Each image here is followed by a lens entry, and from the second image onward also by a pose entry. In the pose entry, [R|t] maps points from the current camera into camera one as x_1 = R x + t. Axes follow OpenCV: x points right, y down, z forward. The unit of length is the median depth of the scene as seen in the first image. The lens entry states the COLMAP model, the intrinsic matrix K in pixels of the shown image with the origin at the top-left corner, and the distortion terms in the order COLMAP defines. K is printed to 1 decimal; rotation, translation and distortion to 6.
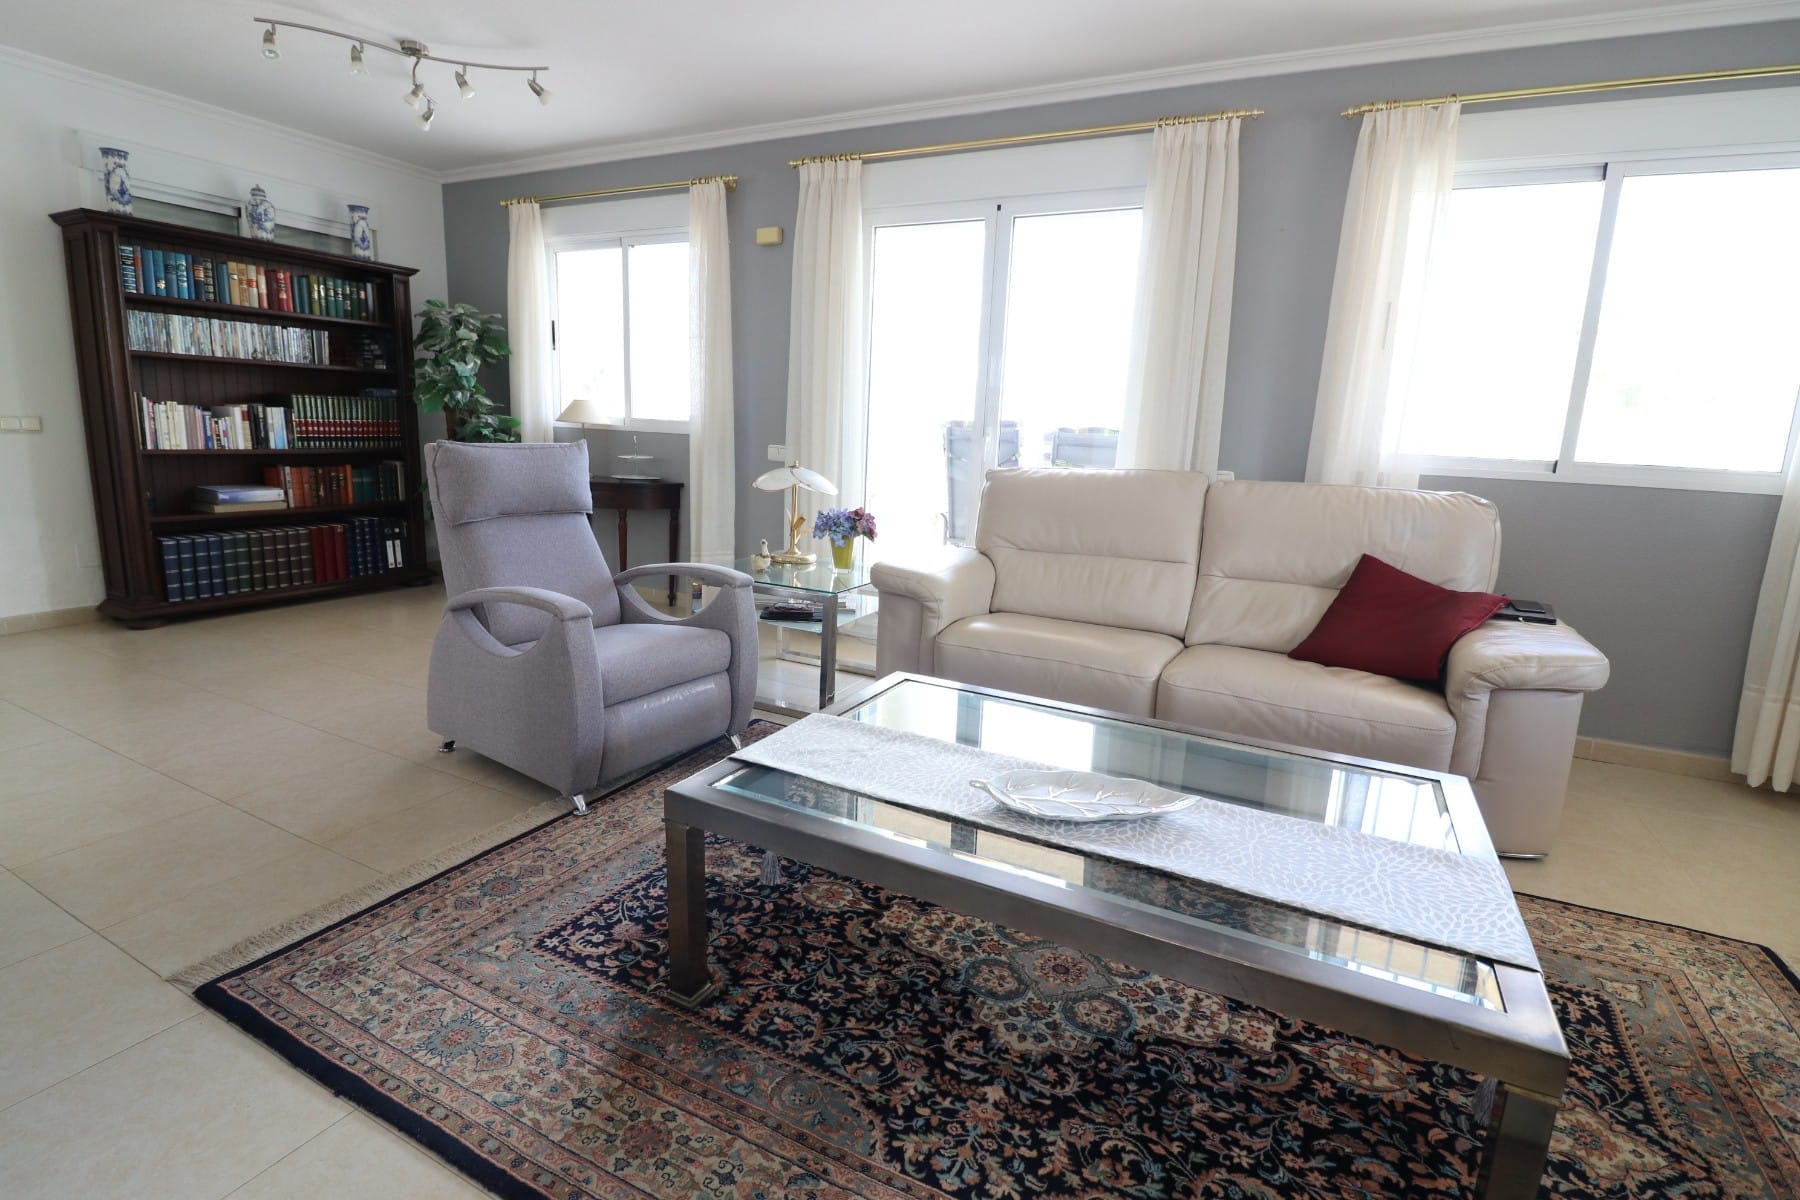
lens RADIAL K [[854.7, 0, 901.0], [0, 854.7, 585.4], [0, 0, 1]] dist [-0.011755, -0.004164]
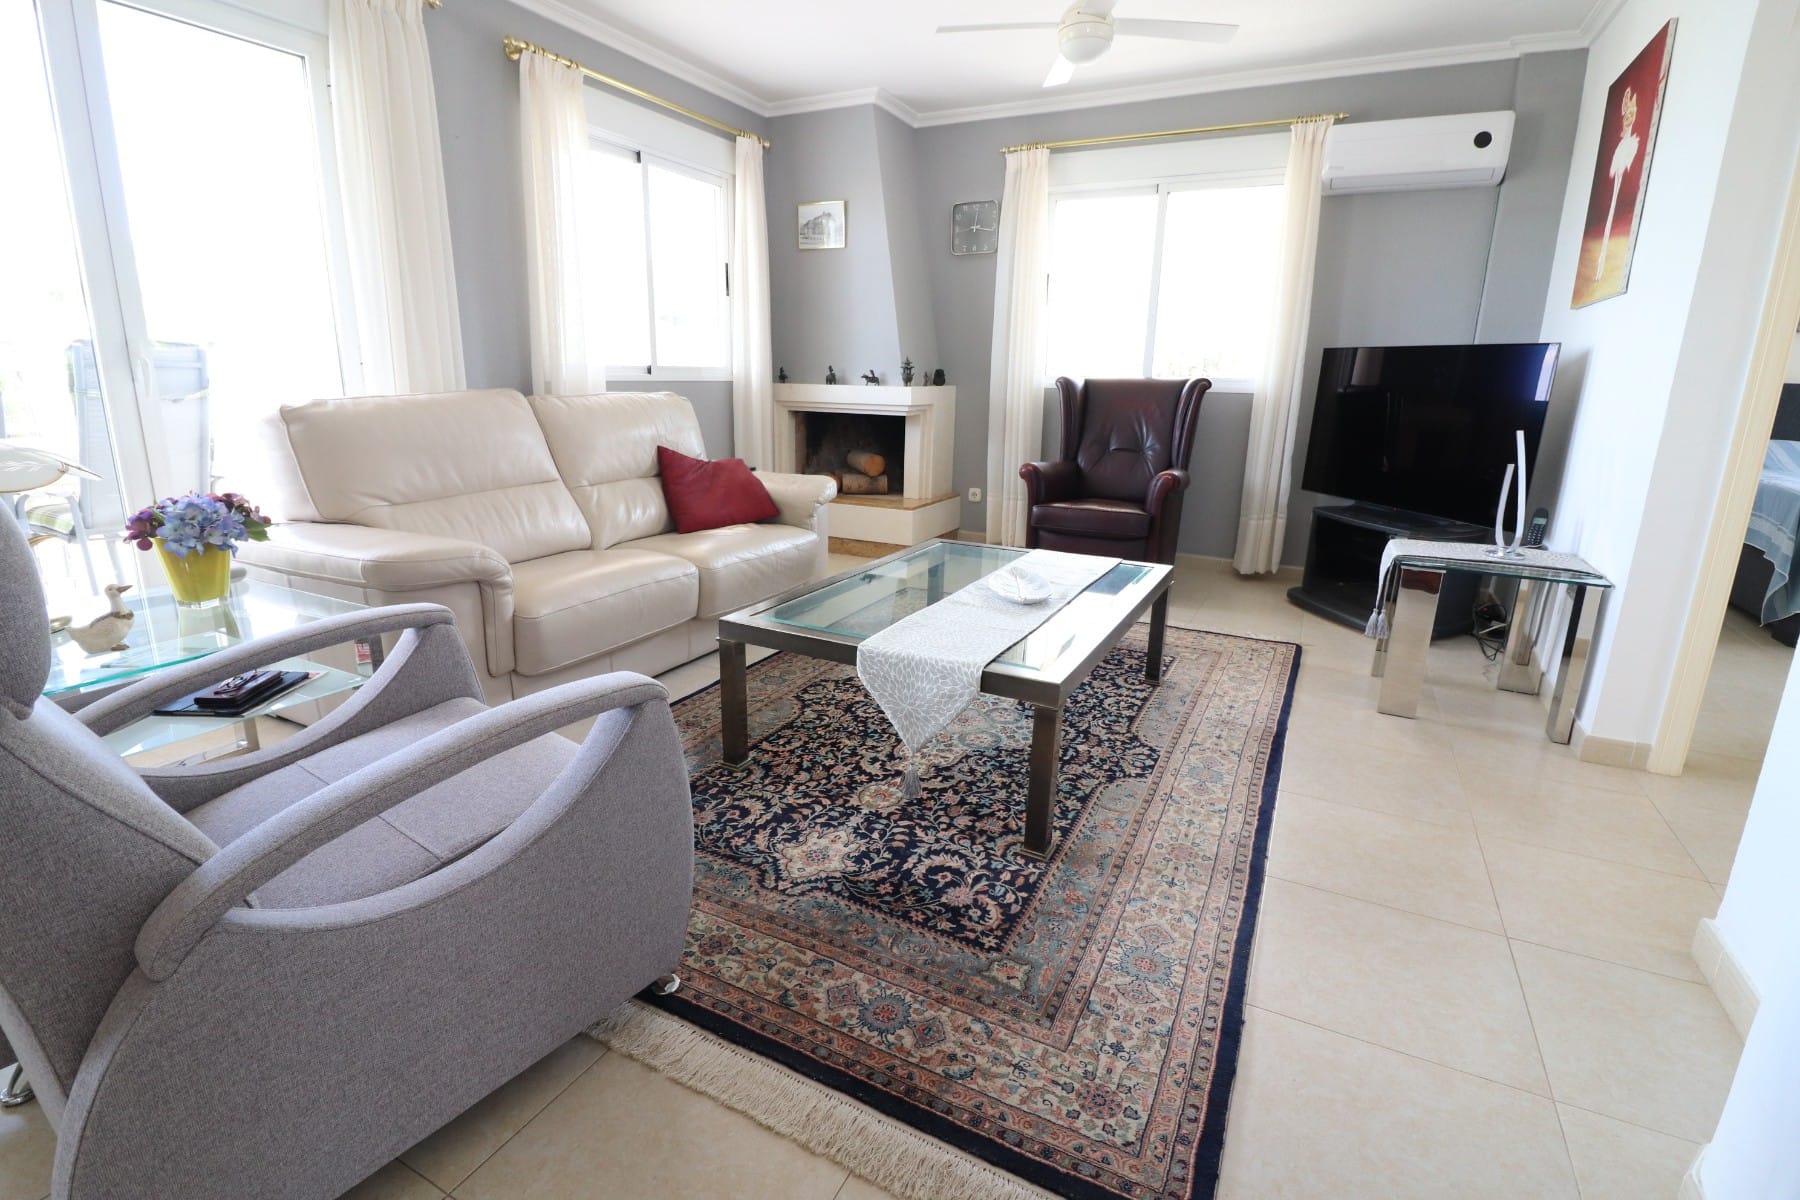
lens RADIAL K [[854.7, 0, 892.5], [0, 854.7, 594.6], [0, 0, 1]] dist [-0.011755, -0.004164]
pose [[-0.002415, -0.288469, 0.957486, -1.212759], [0.166156, 0.944064, 0.284844, -0.215708], [-0.986097, 0.159780, 0.045651, 1.030834]]
